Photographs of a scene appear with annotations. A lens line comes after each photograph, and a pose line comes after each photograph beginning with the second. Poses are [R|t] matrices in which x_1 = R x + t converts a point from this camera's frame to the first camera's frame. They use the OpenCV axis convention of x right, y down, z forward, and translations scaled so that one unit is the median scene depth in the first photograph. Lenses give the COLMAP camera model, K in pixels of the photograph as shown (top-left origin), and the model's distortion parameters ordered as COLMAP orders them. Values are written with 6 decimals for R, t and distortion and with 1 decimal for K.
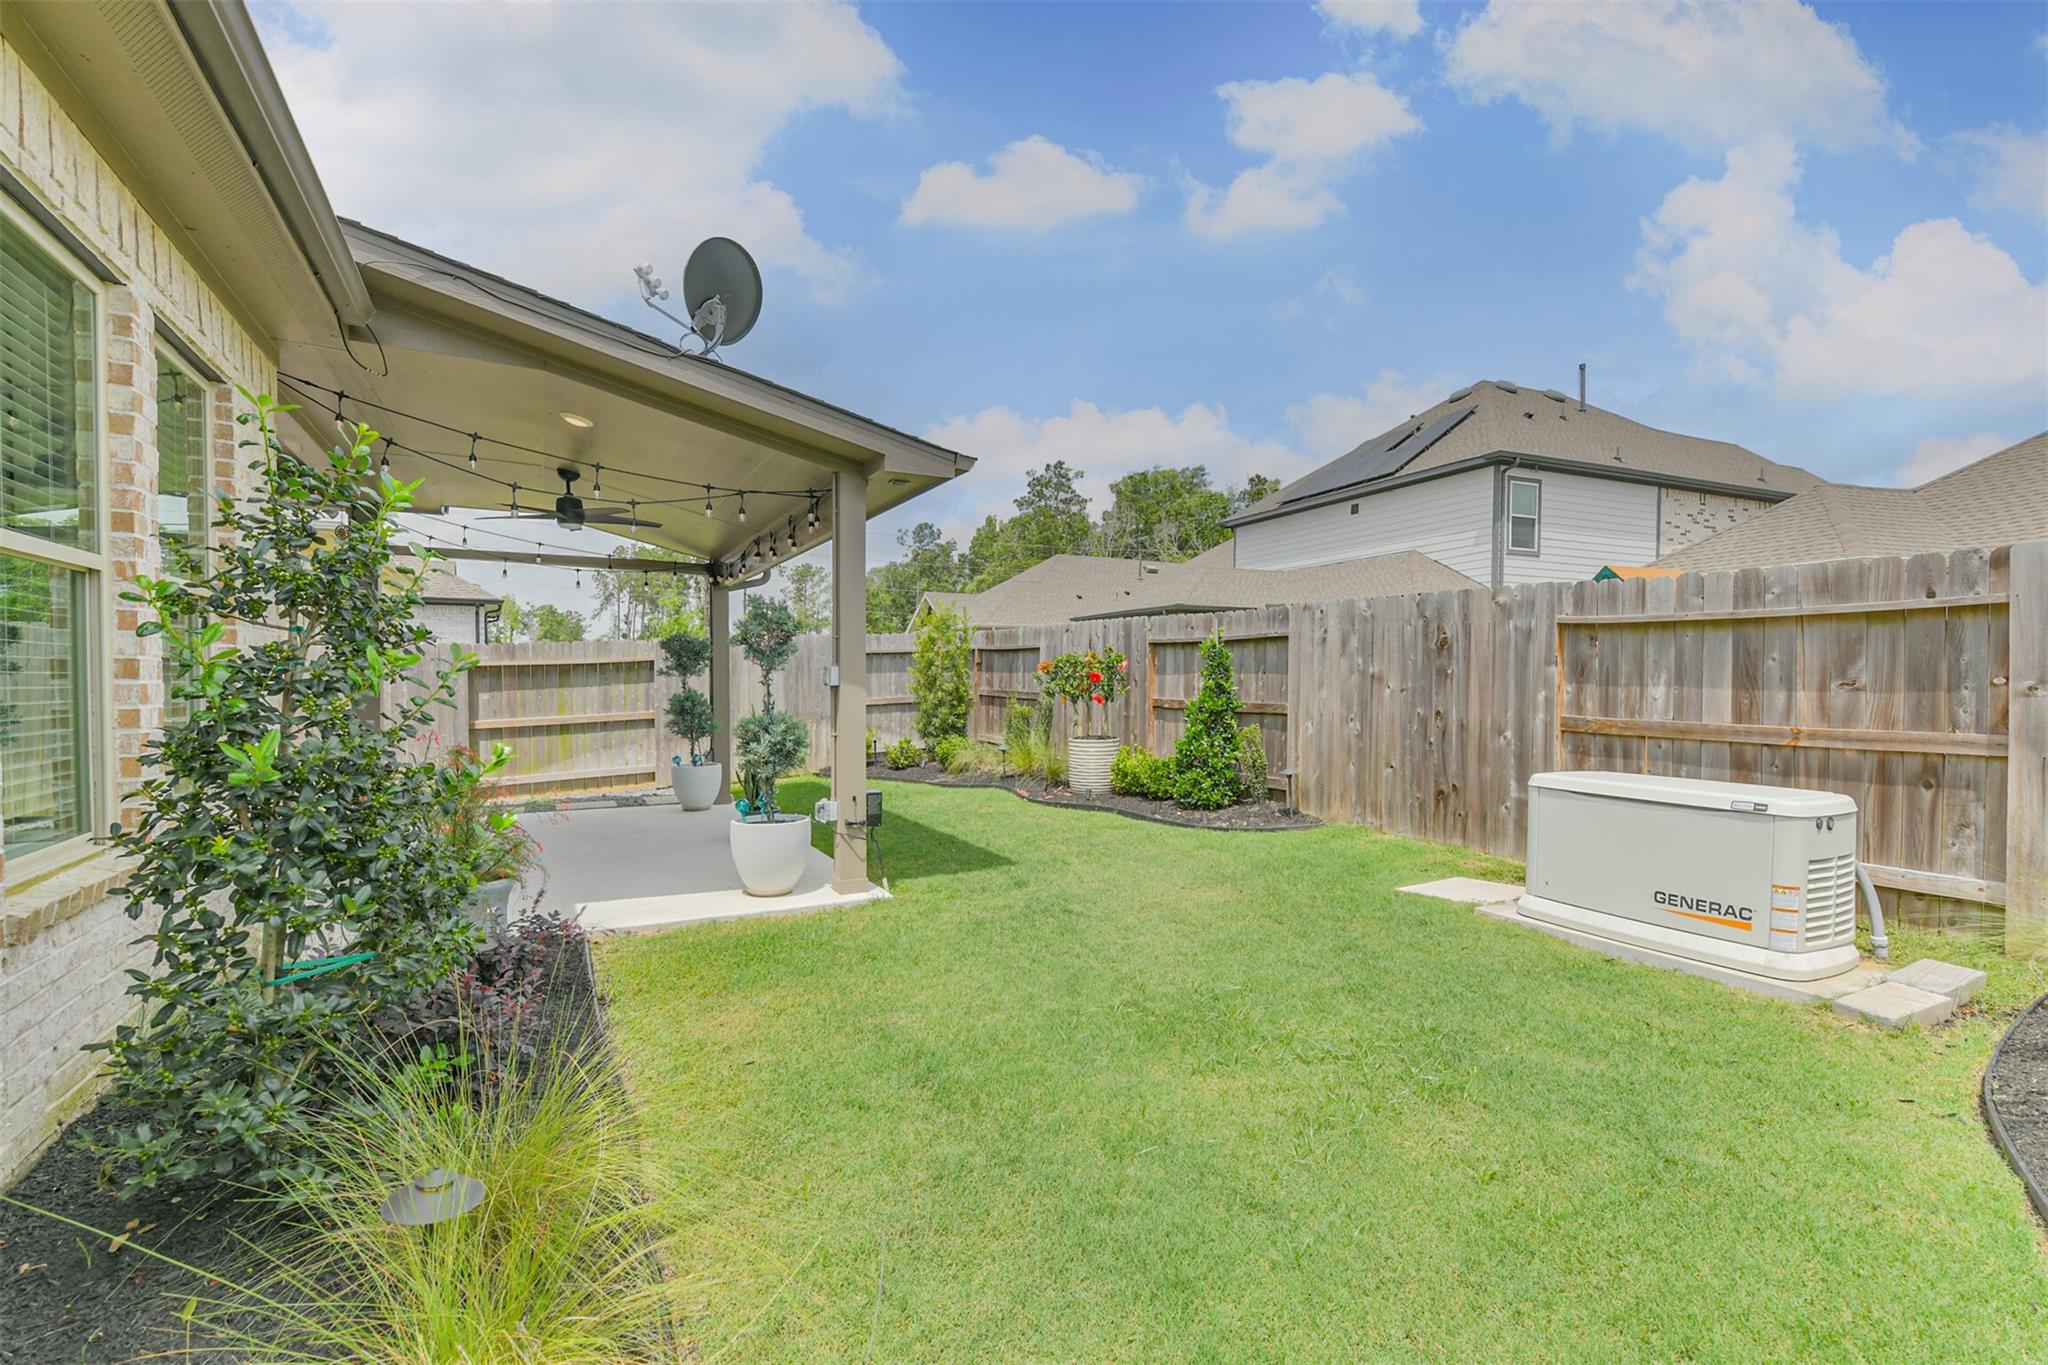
lens RADIAL K [[872.1, 0, 1030.7], [0, 872.1, 690.2], [0, 0, 1]] dist [0.008716, -0.001793]
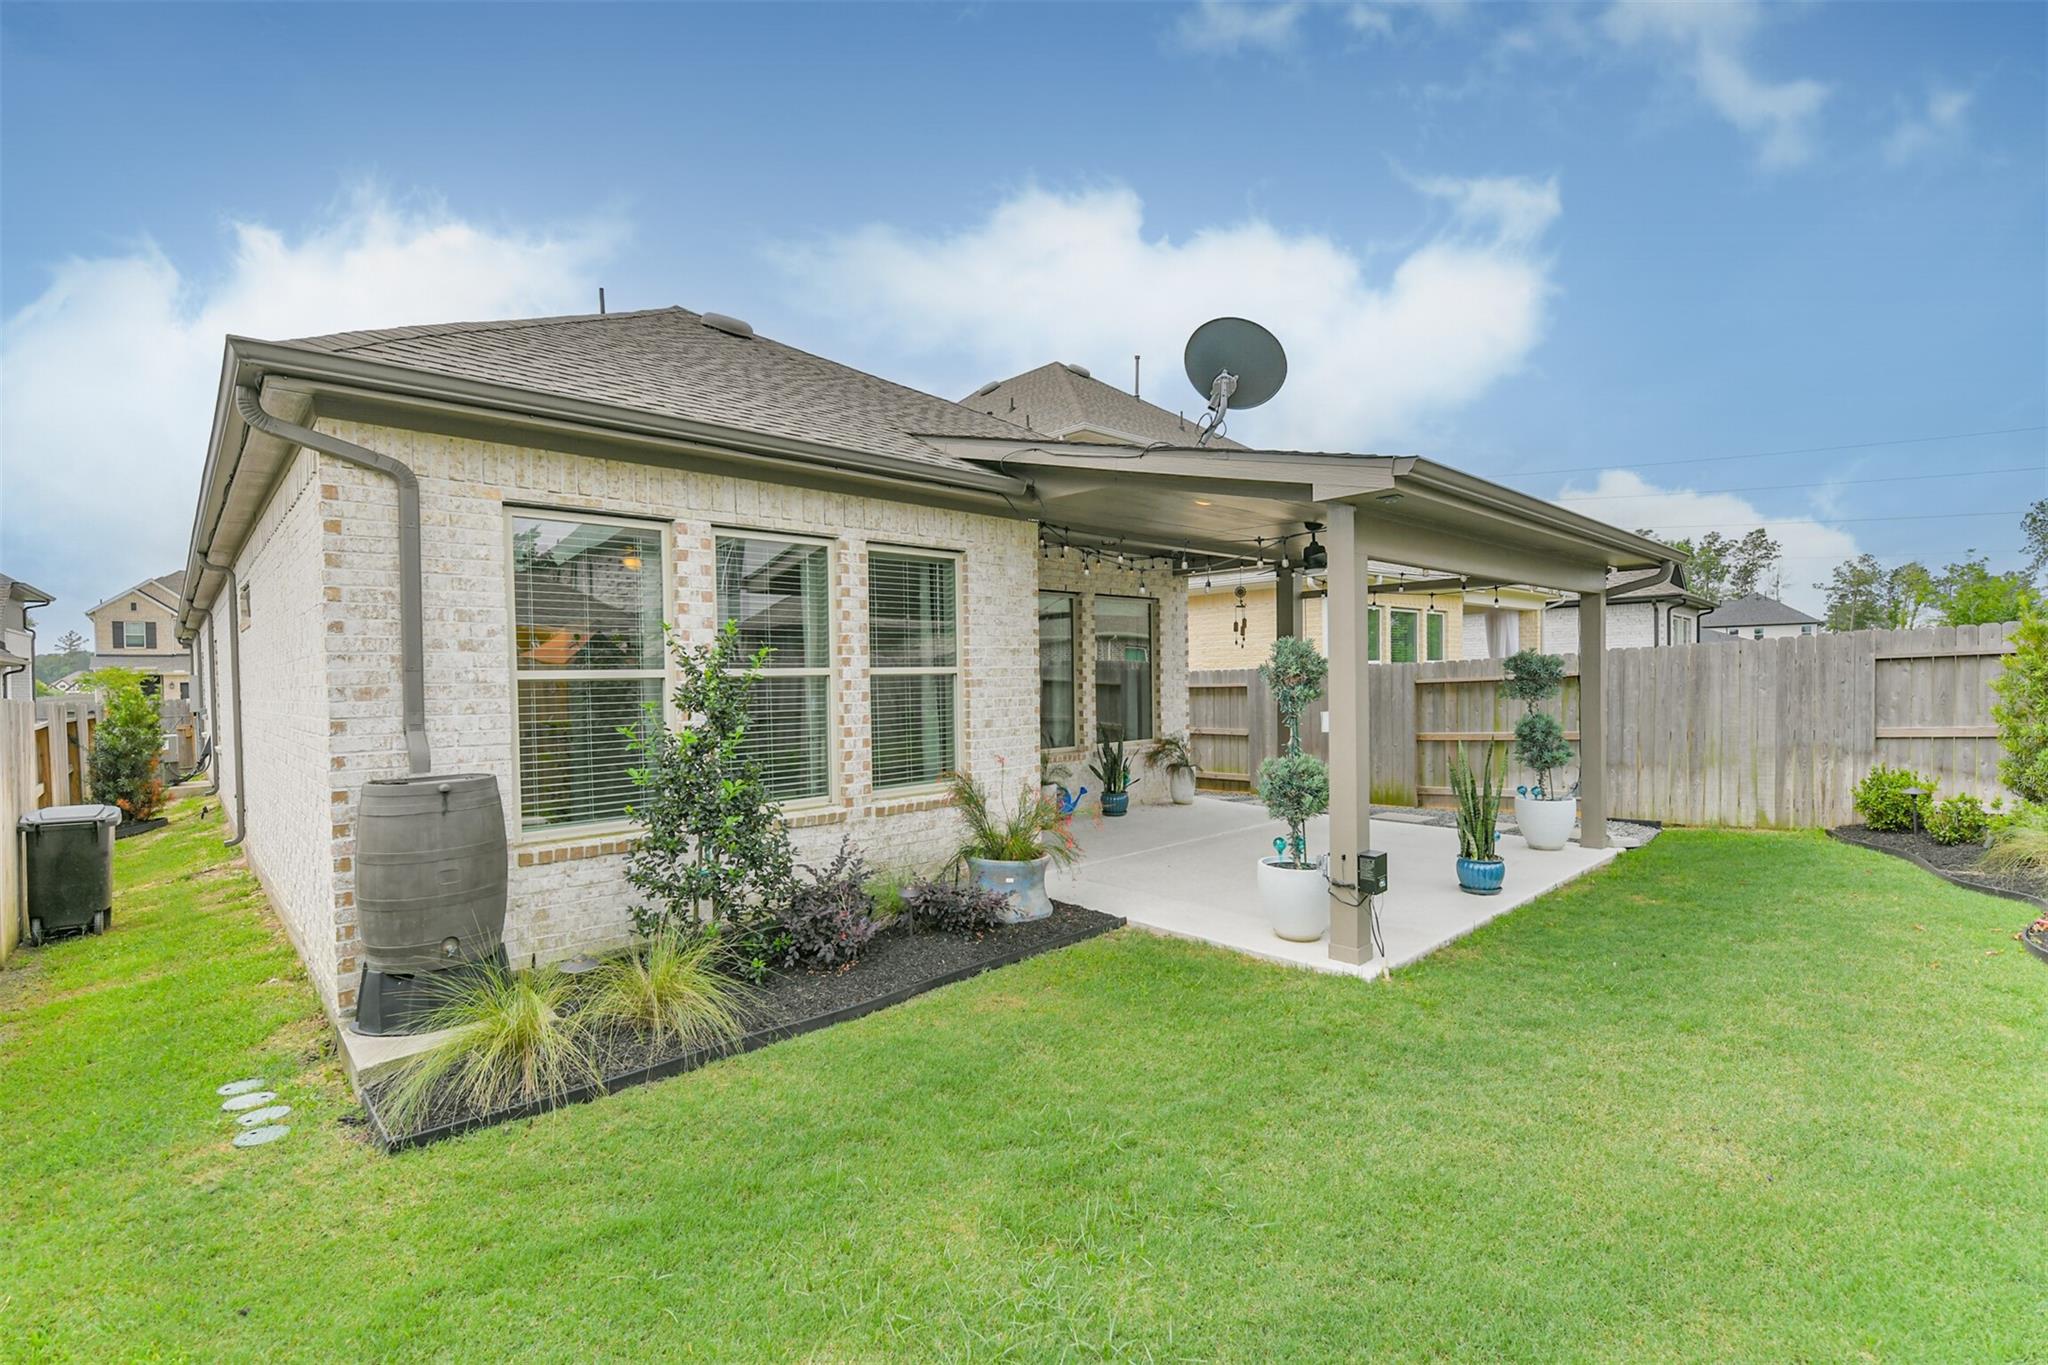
lens RADIAL K [[872.1, 0, 1033.9], [0, 872.1, 688.8], [0, 0, 1]] dist [0.008716, -0.001793]
pose [[0.267195, 0.009284, -0.963598, 0.709298], [0.003623, 0.999937, 0.010638, -0.079114], [0.963636, -0.006333, 0.267144, 0.534603]]
